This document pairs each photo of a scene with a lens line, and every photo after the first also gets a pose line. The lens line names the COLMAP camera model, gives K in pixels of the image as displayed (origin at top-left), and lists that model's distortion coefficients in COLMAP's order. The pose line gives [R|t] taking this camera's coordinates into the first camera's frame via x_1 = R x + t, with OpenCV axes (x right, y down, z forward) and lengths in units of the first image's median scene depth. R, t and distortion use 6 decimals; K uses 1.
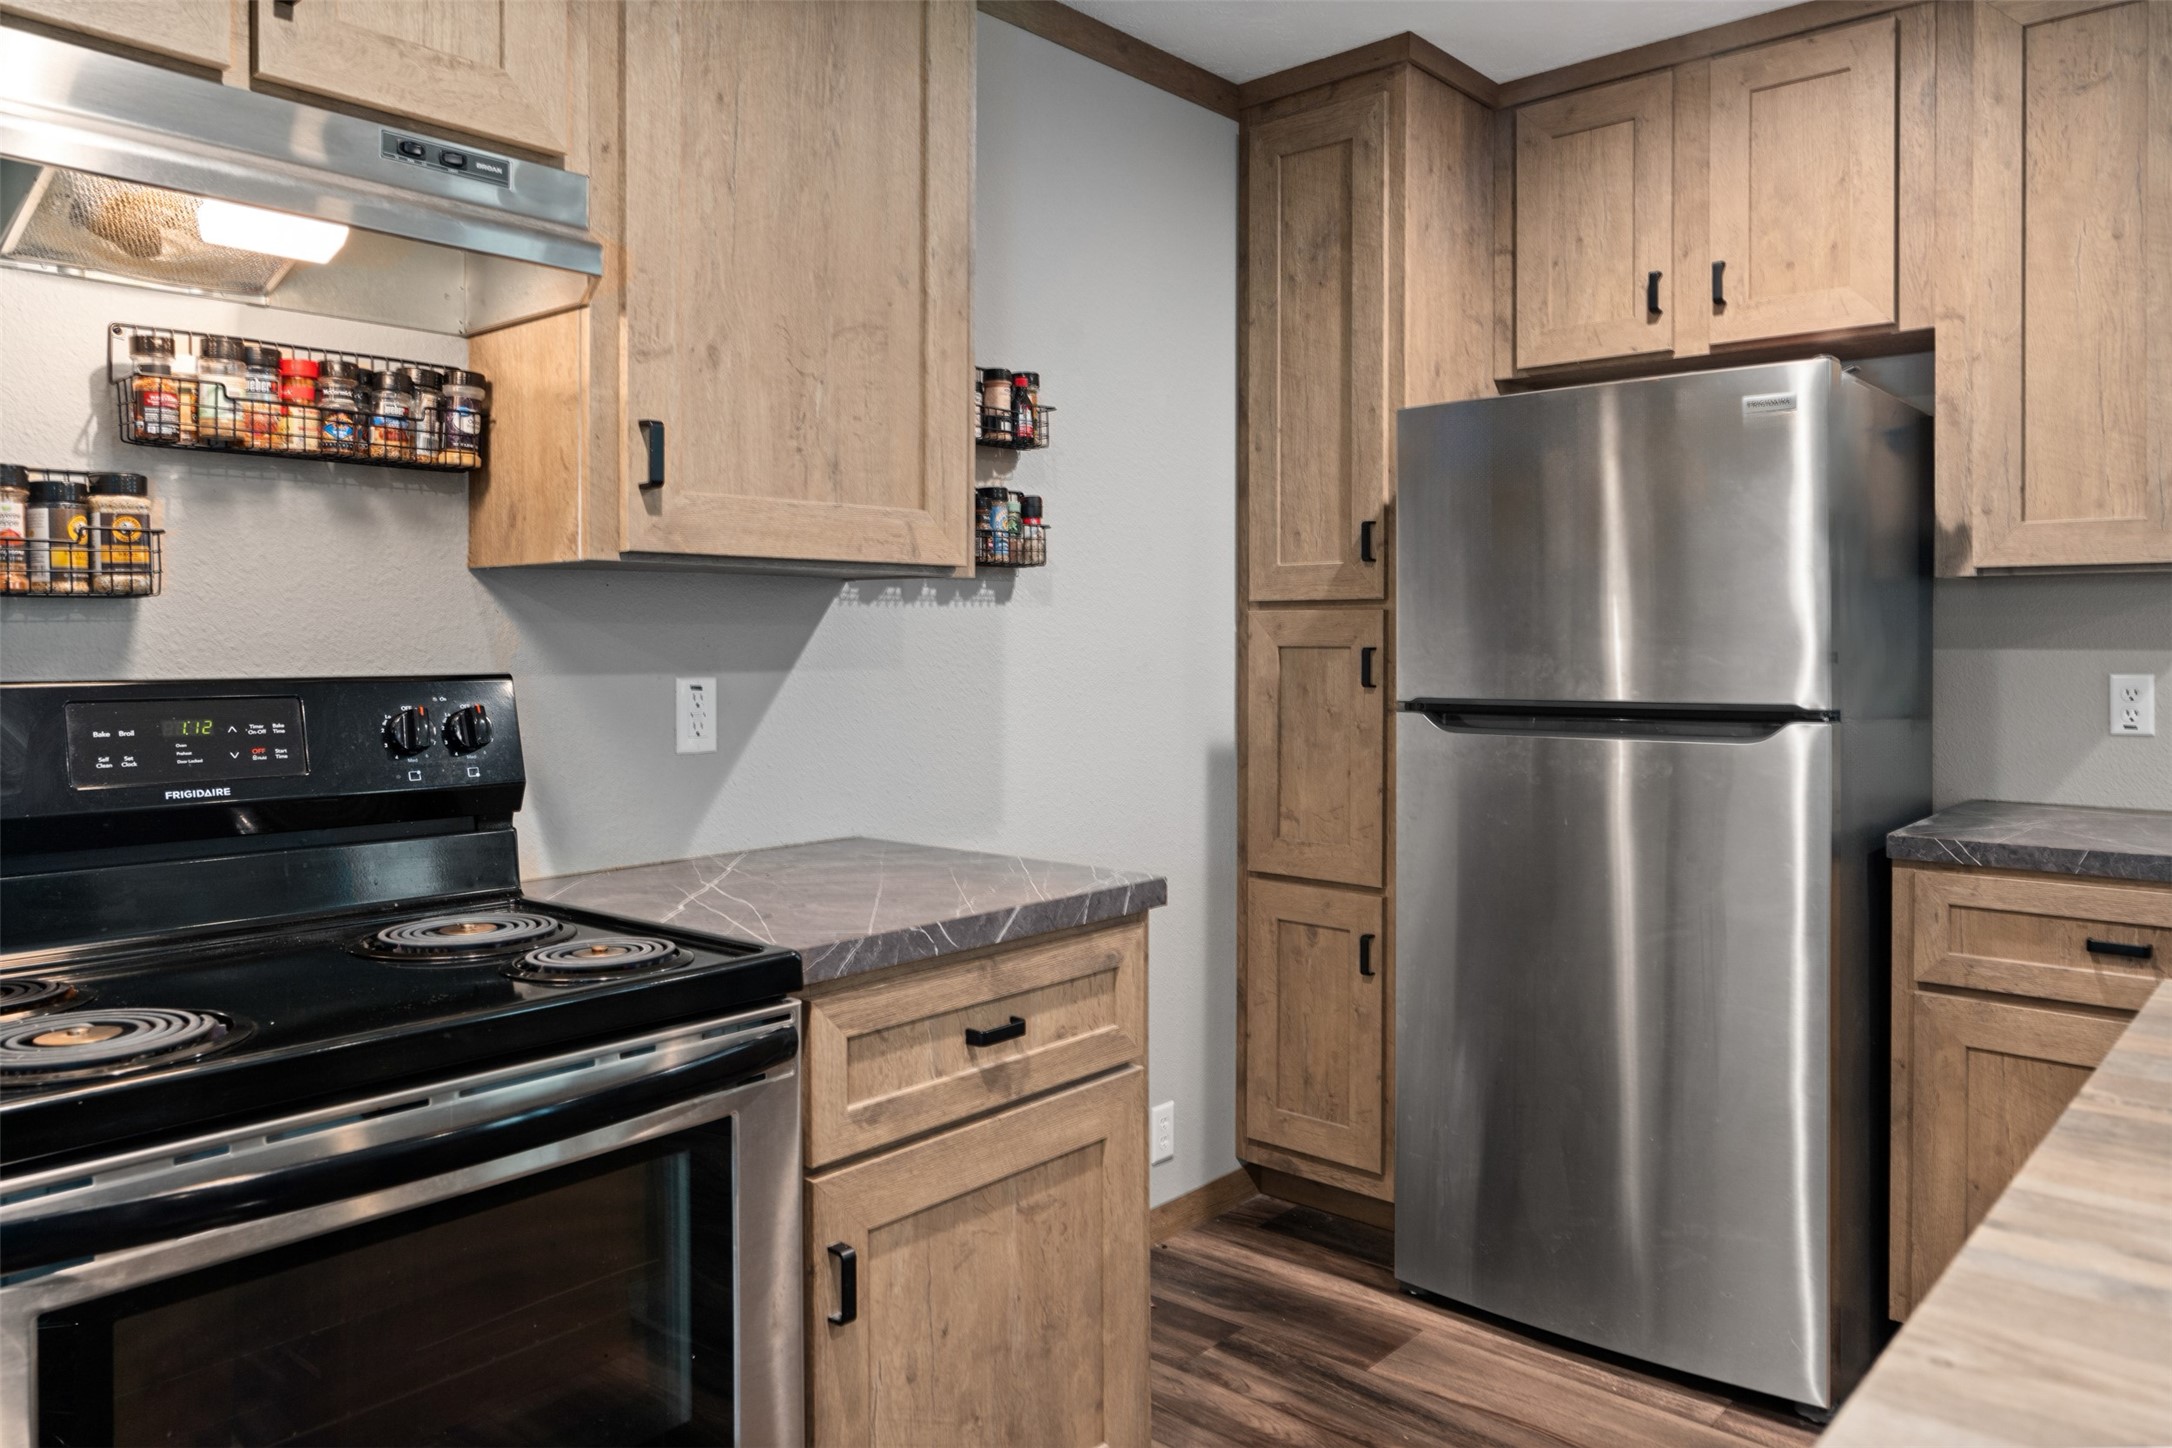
lens RADIAL K [[1508.9, 0, 1090.5], [0, 1508.9, 648.1], [0, 0, 1]] dist [-0.005489, 0.003380]
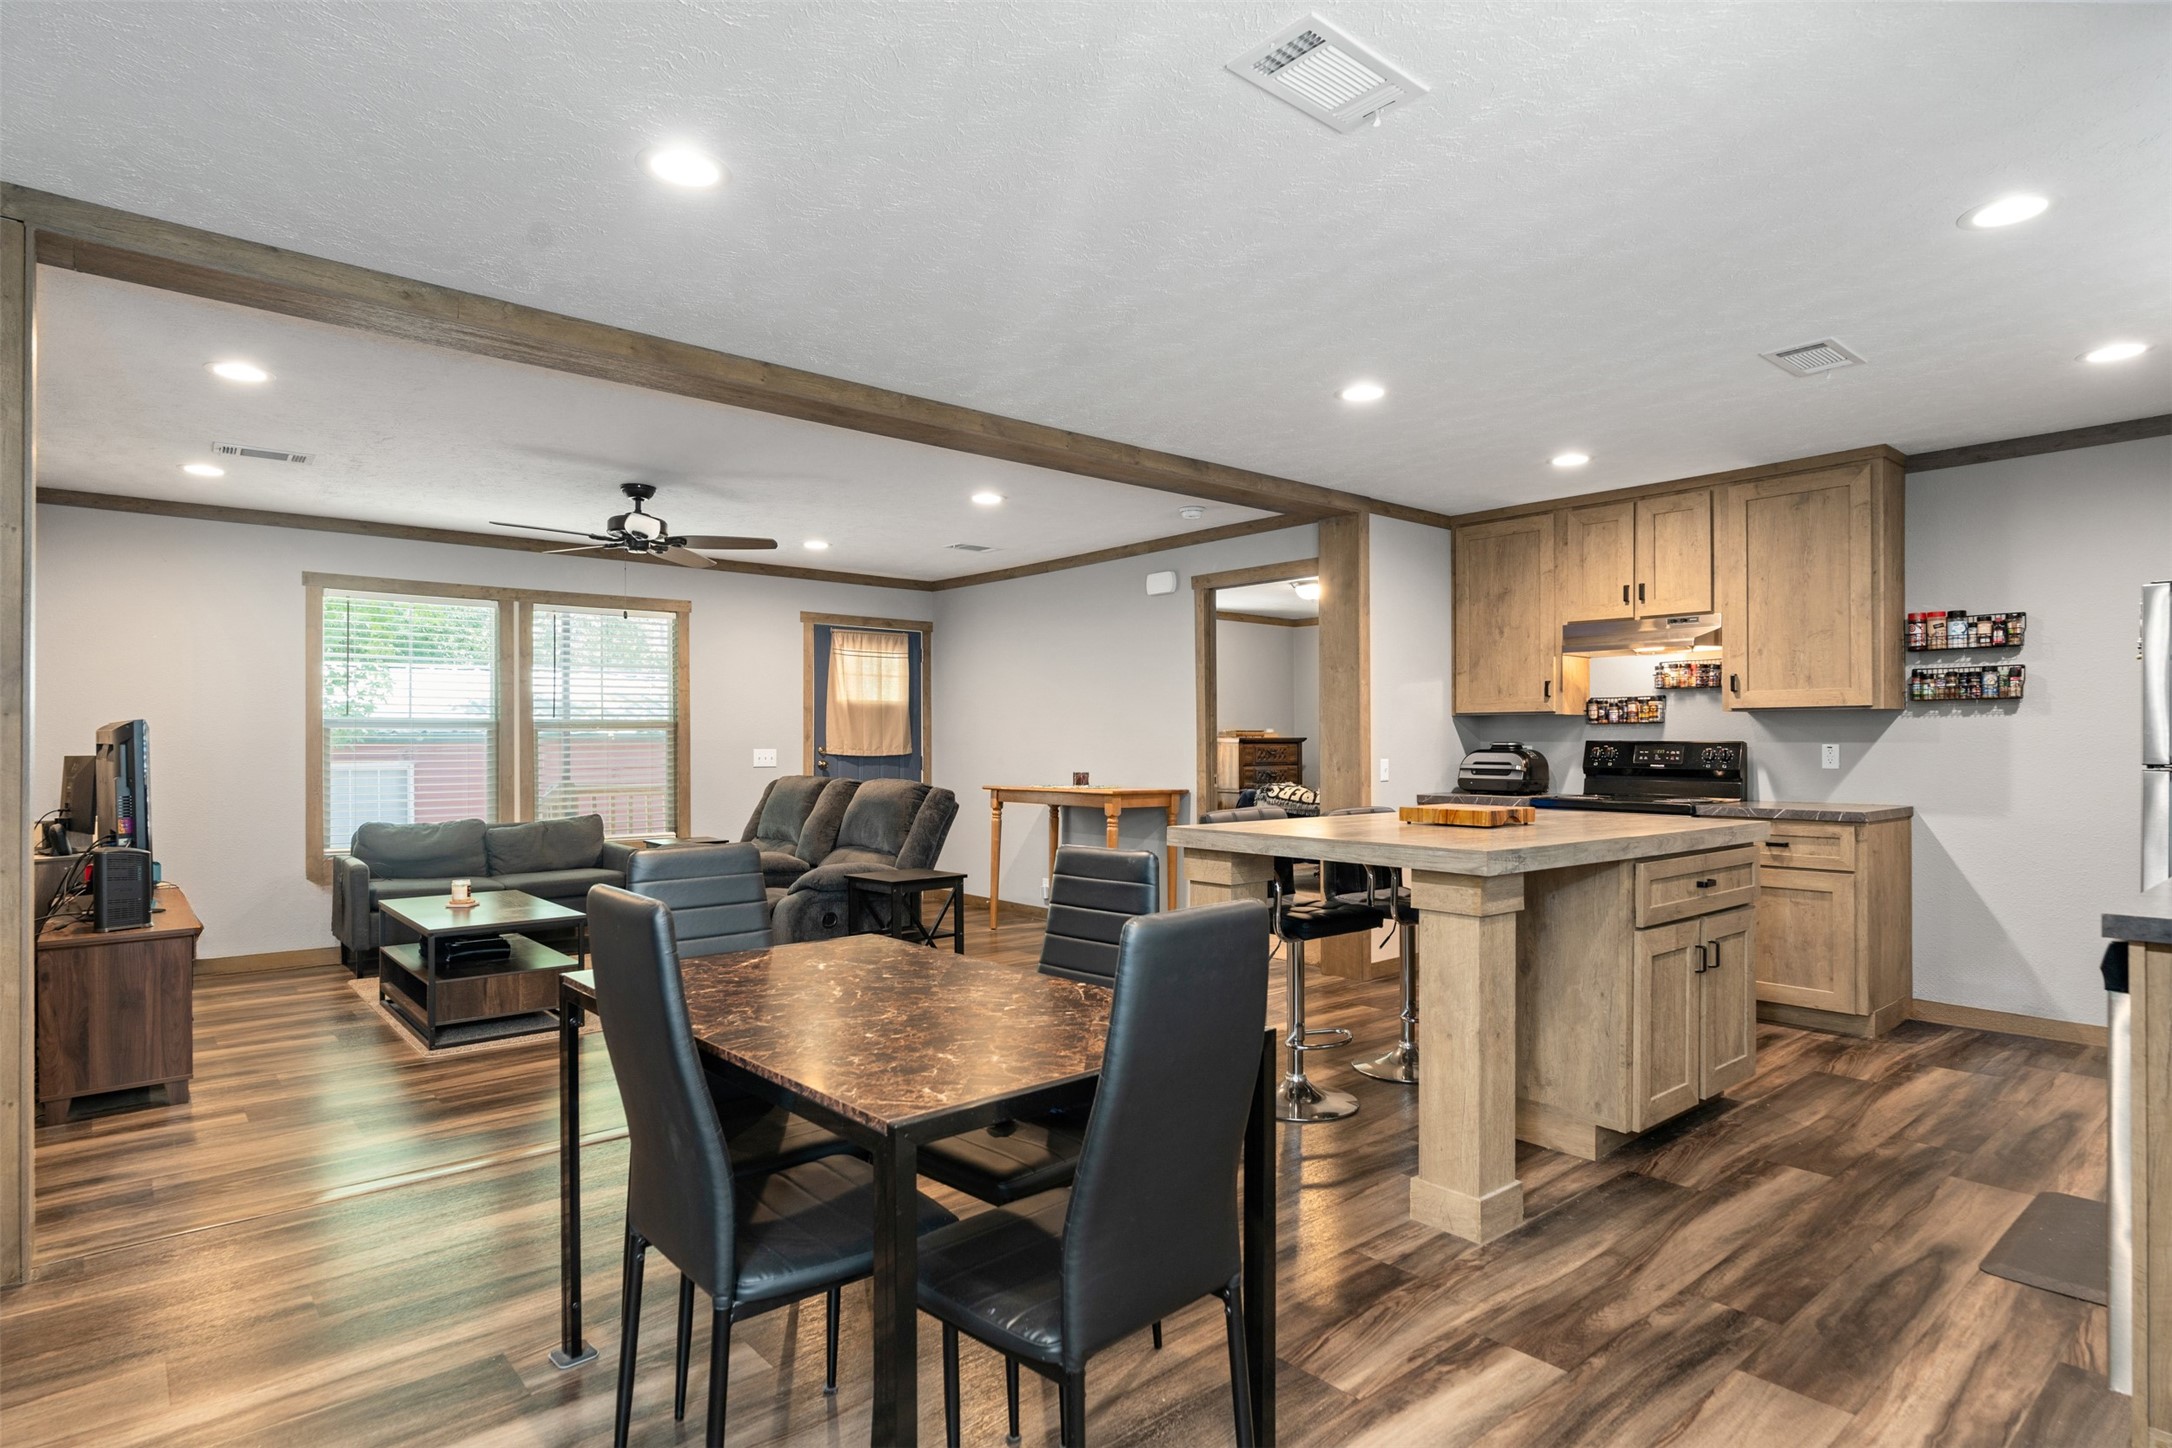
lens RADIAL K [[1144.2, 0, 1102.0], [0, 1144.2, 729.1], [0, 0, 1]] dist [-0.002976, 0.000659]
pose [[-0.132911, -0.008259, -0.991094, 1.957226], [-0.006863, 0.999949, -0.007413, 0.014151], [0.991104, 0.005816, -0.132961, -0.134237]]
